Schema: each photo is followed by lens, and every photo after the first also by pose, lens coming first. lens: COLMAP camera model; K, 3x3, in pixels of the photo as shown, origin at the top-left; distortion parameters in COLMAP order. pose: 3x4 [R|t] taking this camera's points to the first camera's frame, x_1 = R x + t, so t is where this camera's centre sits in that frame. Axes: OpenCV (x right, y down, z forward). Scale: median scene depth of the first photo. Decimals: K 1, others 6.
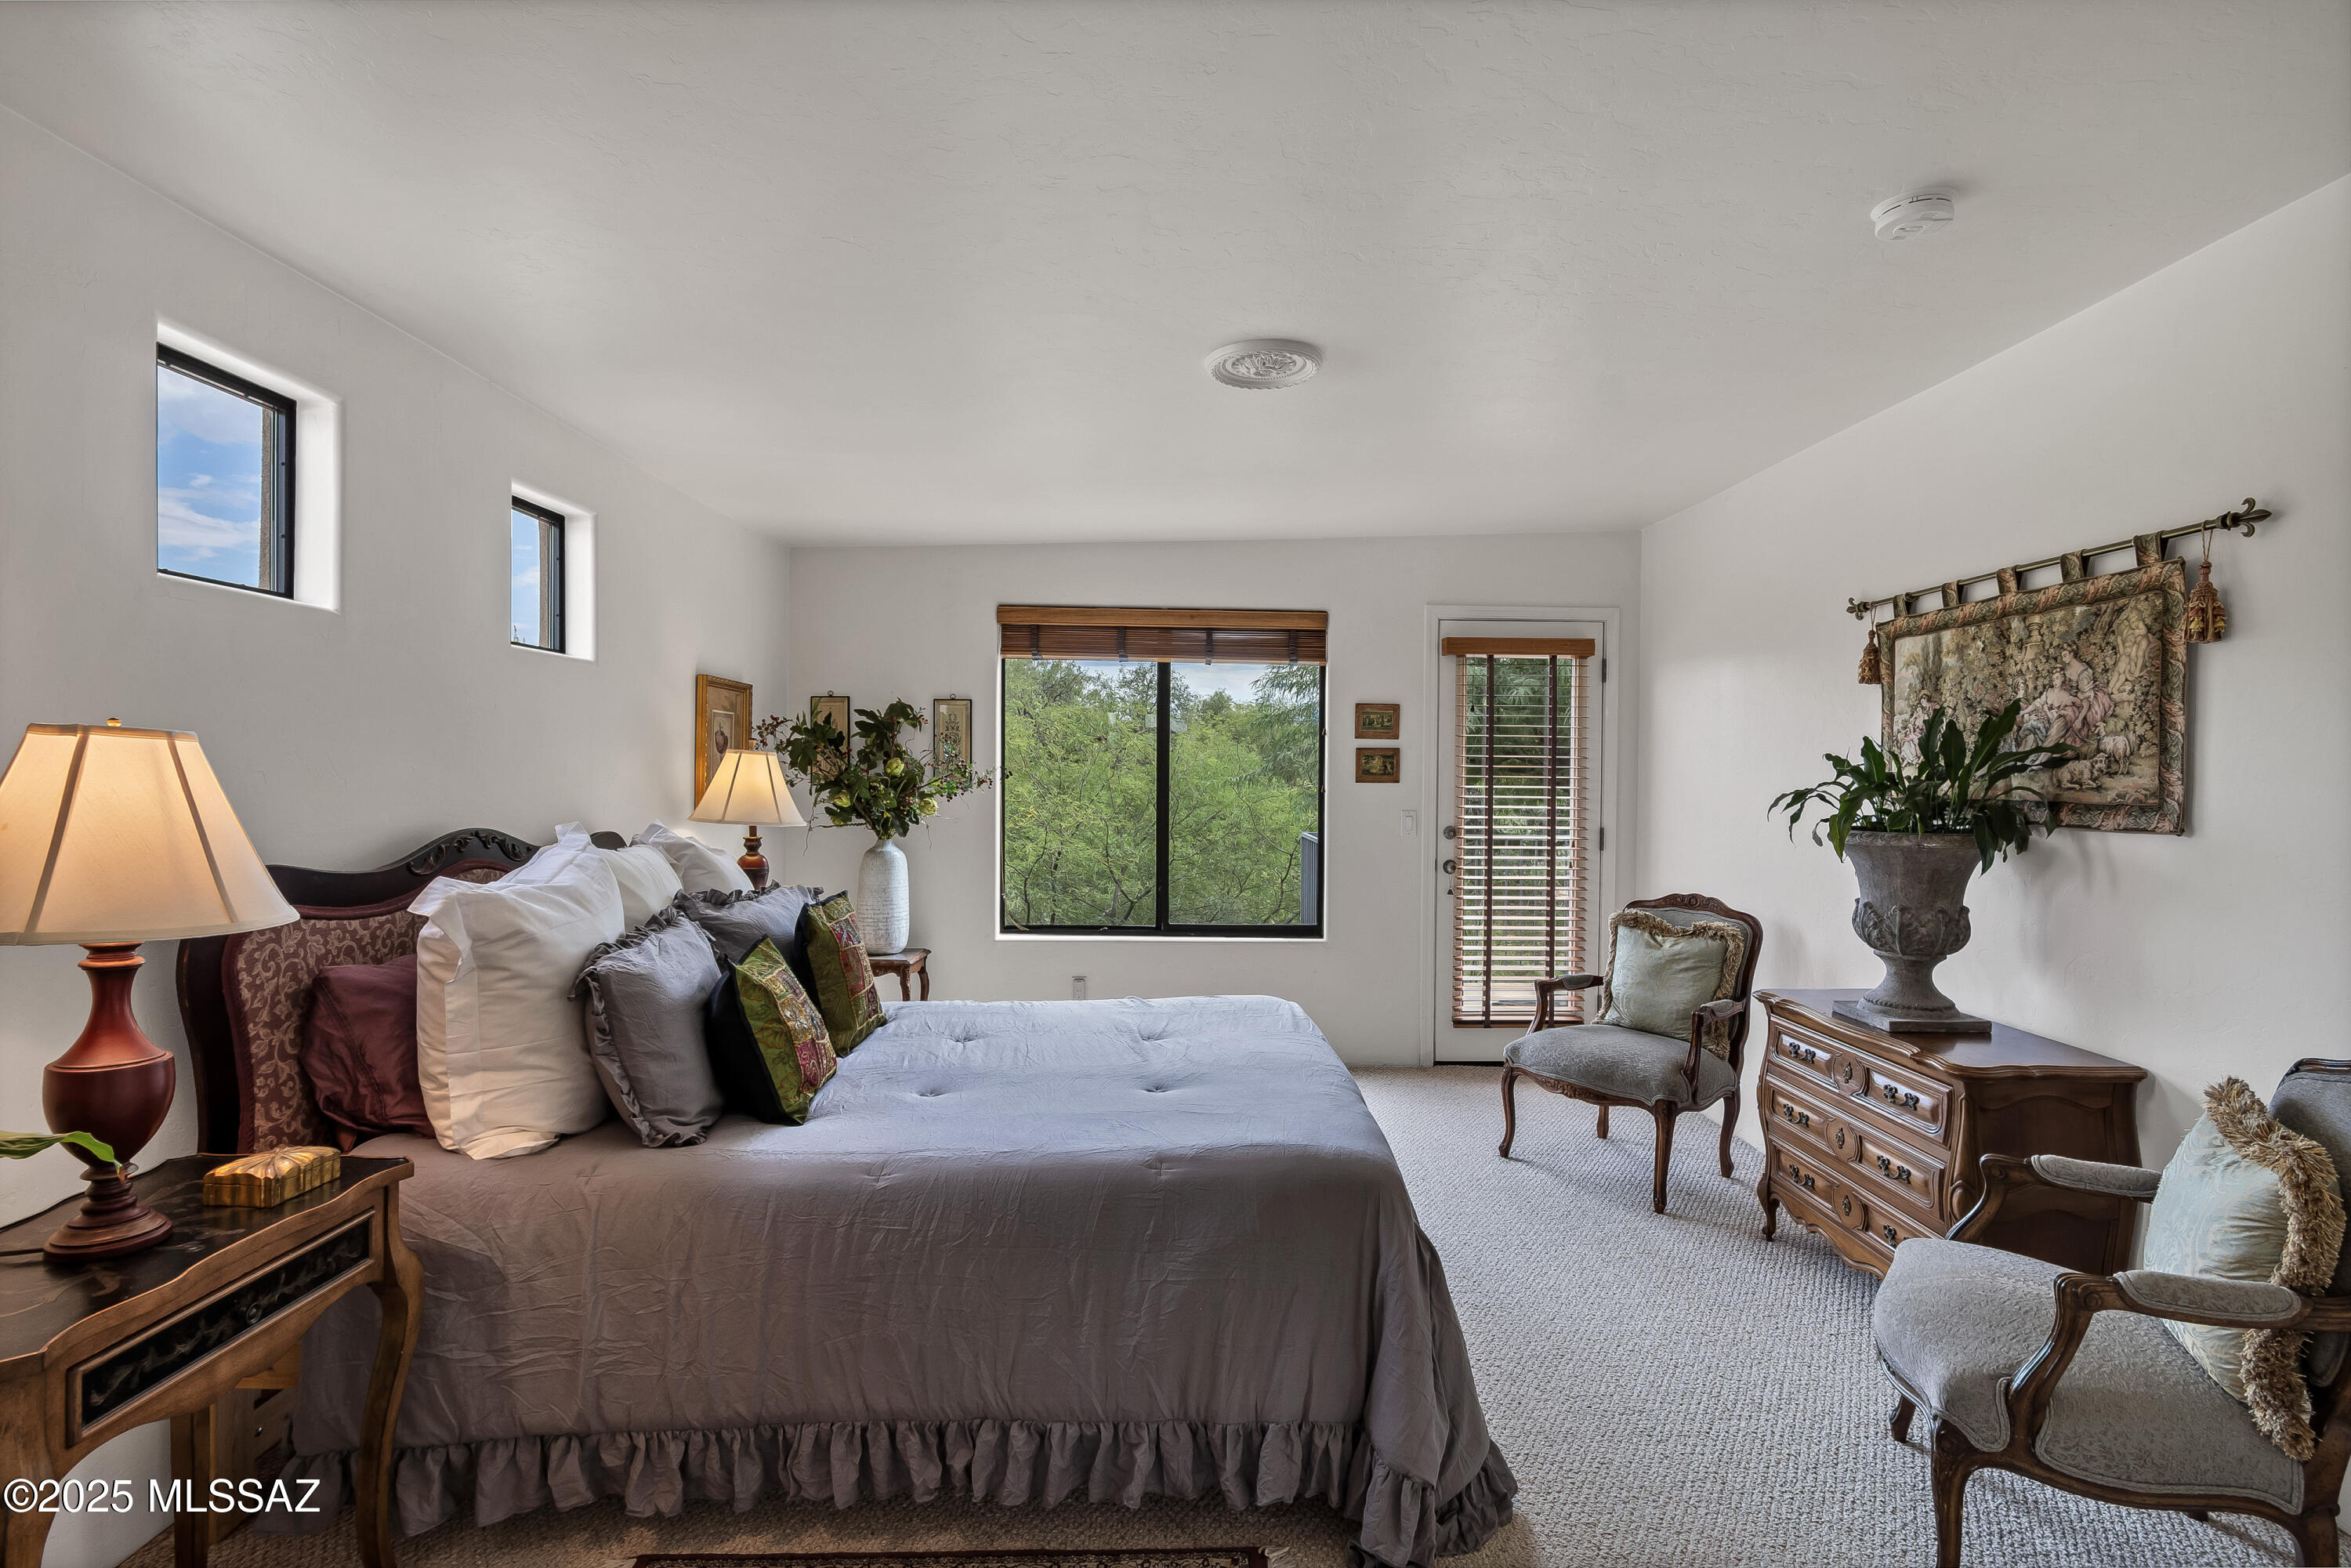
lens RADIAL K [[1166.4, 0, 1175.5], [0, 1166.4, 784.0], [0, 0, 1]] dist [0.002236, -0.000811]
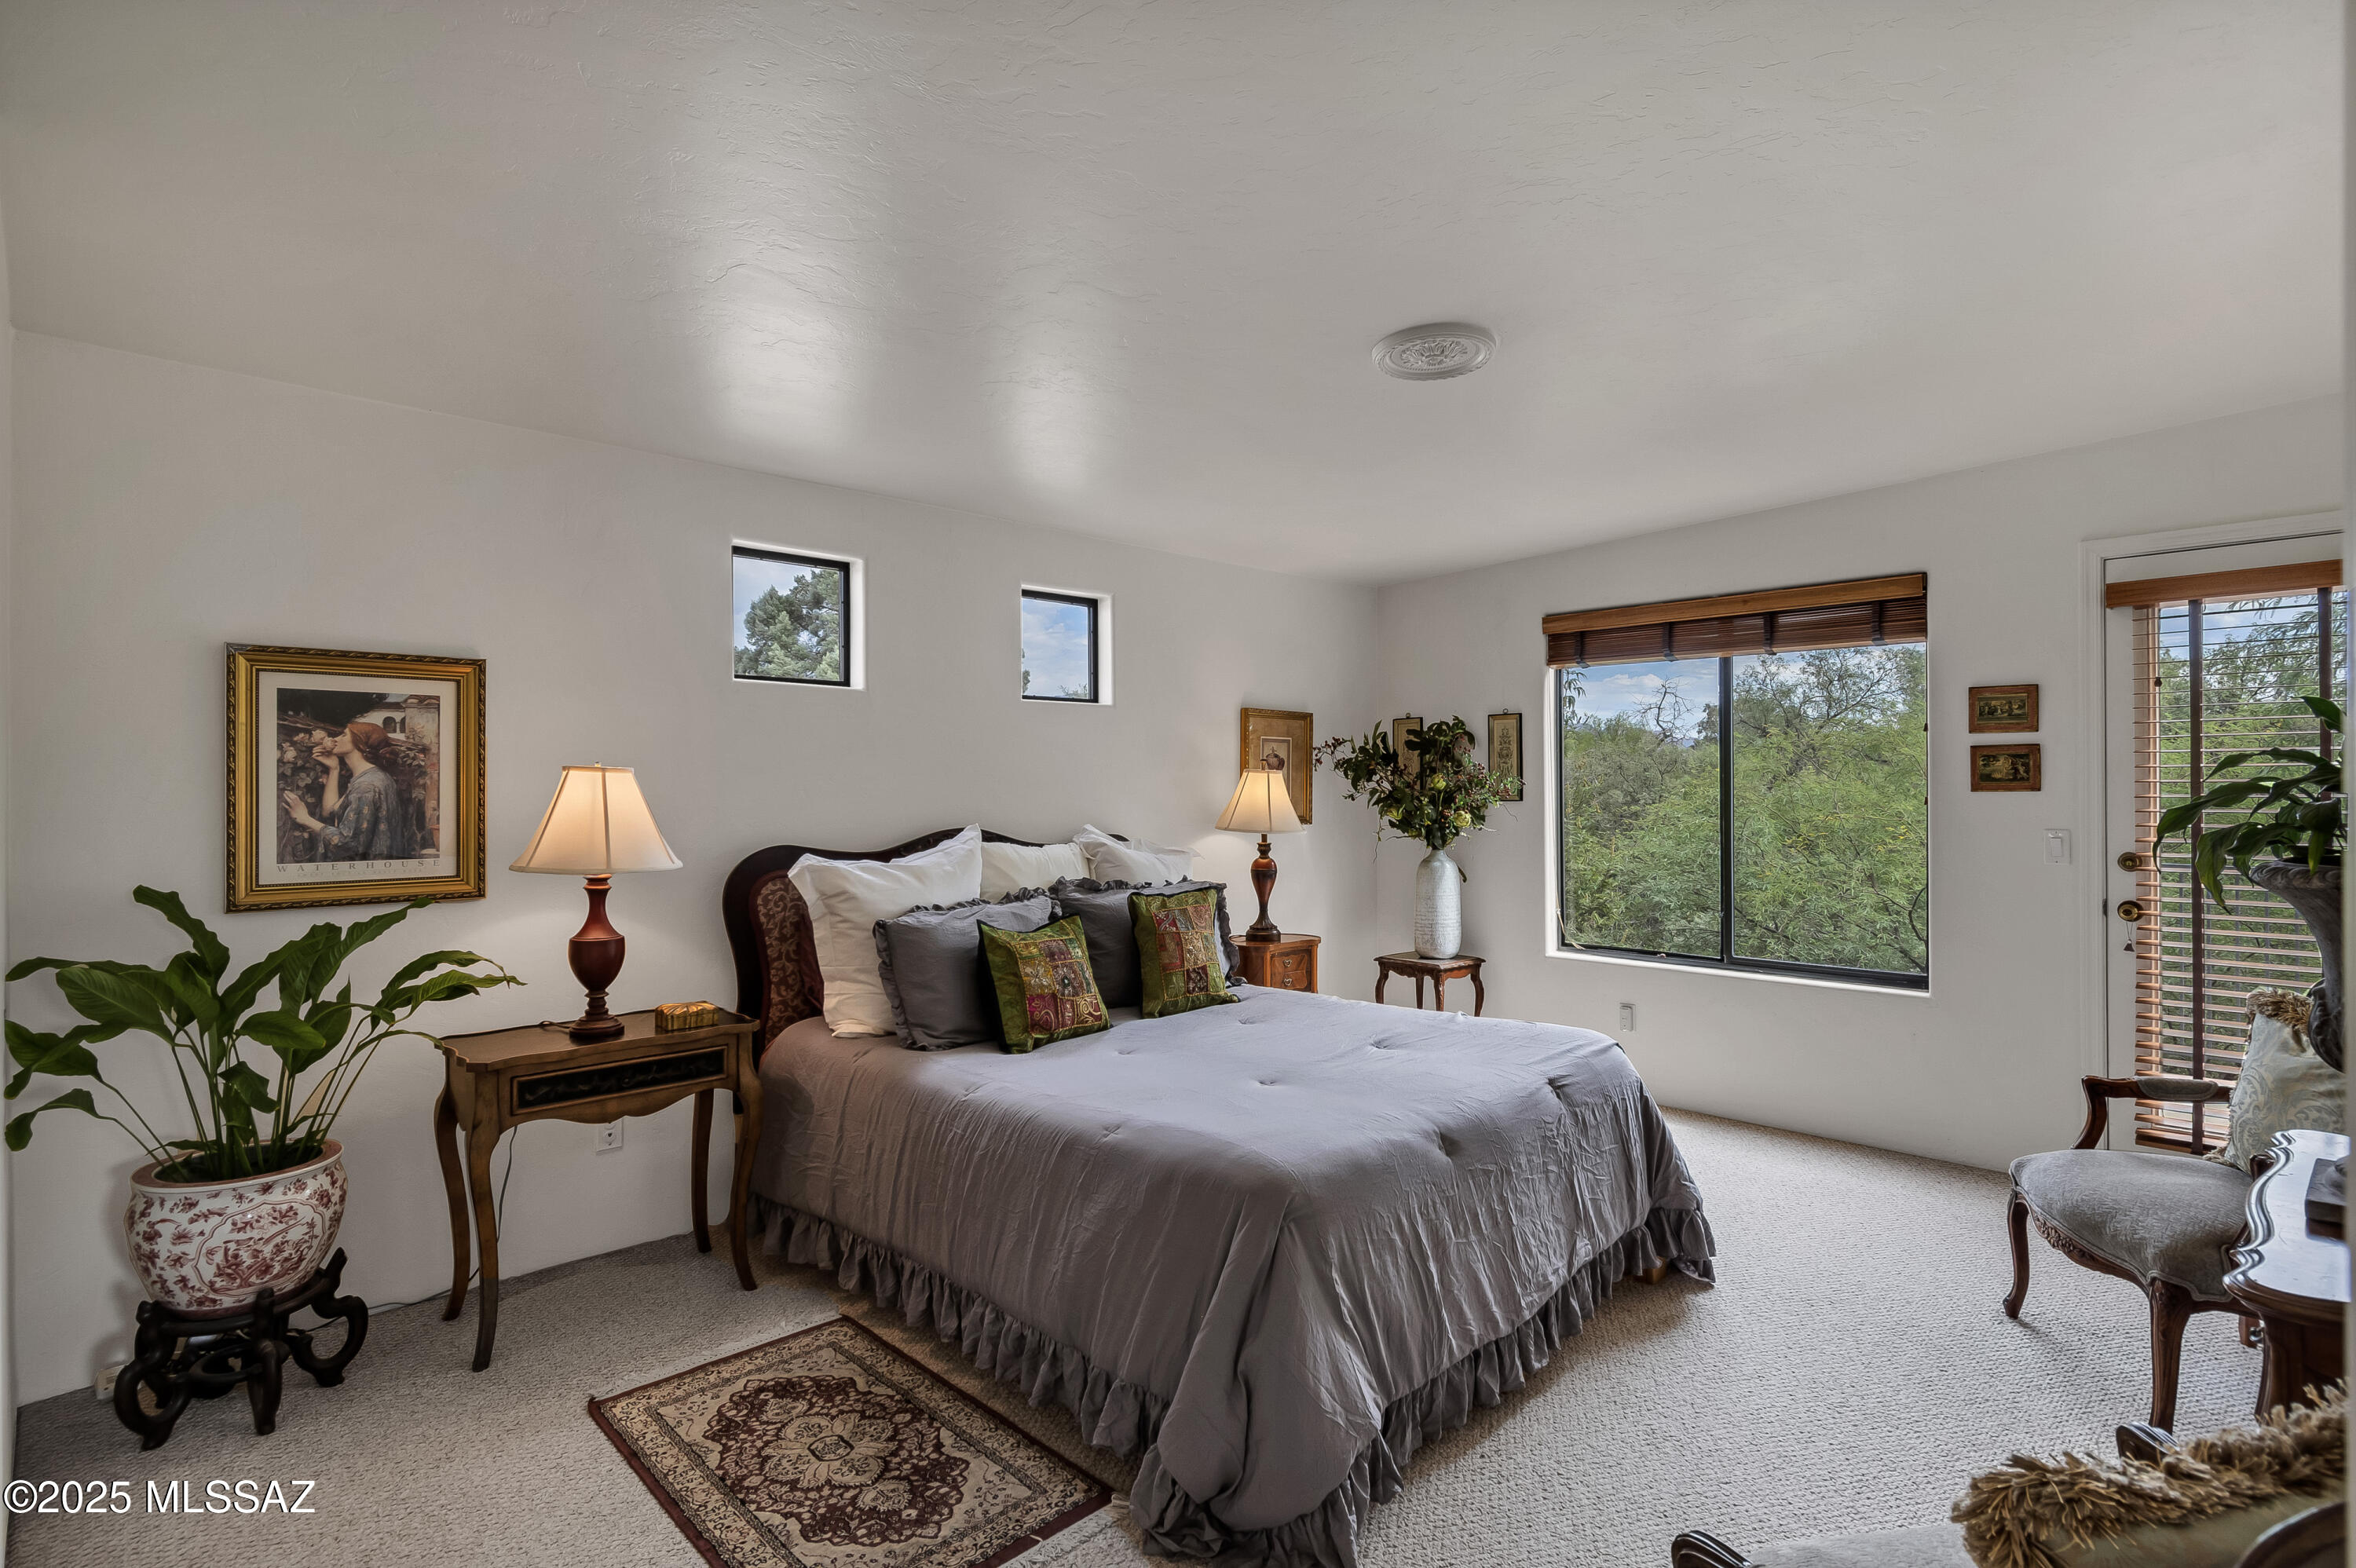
lens RADIAL K [[1132.9, 0, 1178.0], [0, 1132.9, 784.0], [0, 0, 1]] dist [0.005262, -0.000077]
pose [[0.686576, -0.016287, -0.726876, 0.344665], [0.003696, 0.999814, -0.018911, 0.006052], [0.727049, 0.010297, 0.686508, 0.121613]]
